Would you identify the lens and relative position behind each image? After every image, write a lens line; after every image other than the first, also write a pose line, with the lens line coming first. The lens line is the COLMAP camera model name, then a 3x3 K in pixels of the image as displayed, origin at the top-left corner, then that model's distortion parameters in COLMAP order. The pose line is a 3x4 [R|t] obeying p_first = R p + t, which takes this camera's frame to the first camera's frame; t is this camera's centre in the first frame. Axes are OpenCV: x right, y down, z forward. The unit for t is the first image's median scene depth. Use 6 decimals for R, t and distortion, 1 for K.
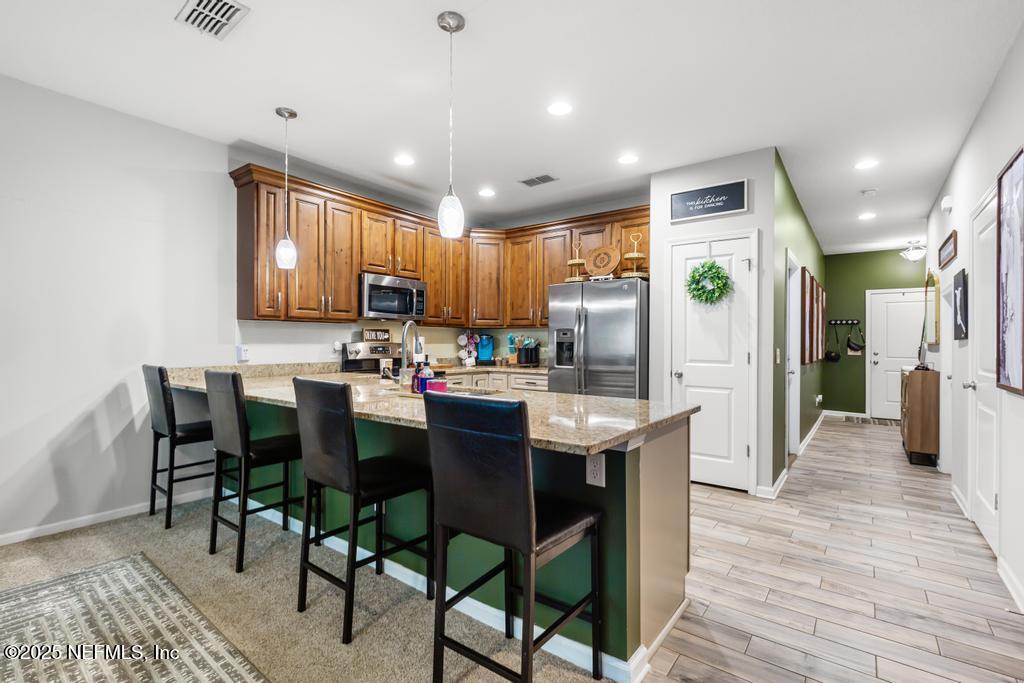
lens RADIAL K [[475.2, 0, 496.5], [0, 475.2, 338.8], [0, 0, 1]] dist [0.004126, 0.000551]
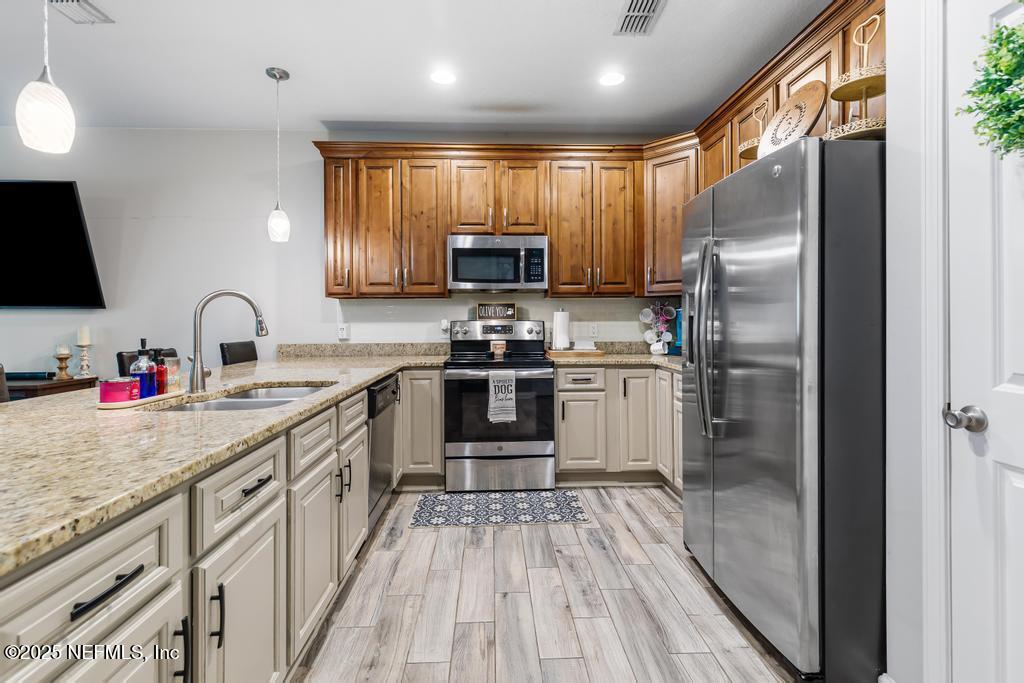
lens RADIAL K [[475.2, 0, 503.0], [0, 475.2, 315.6], [0, 0, 1]] dist [0.004126, 0.000551]
pose [[0.631625, -0.013087, -0.775163, 0.347559], [0.012499, 0.999899, -0.006697, 0.005059], [0.775173, -0.005459, 0.631725, 0.462321]]
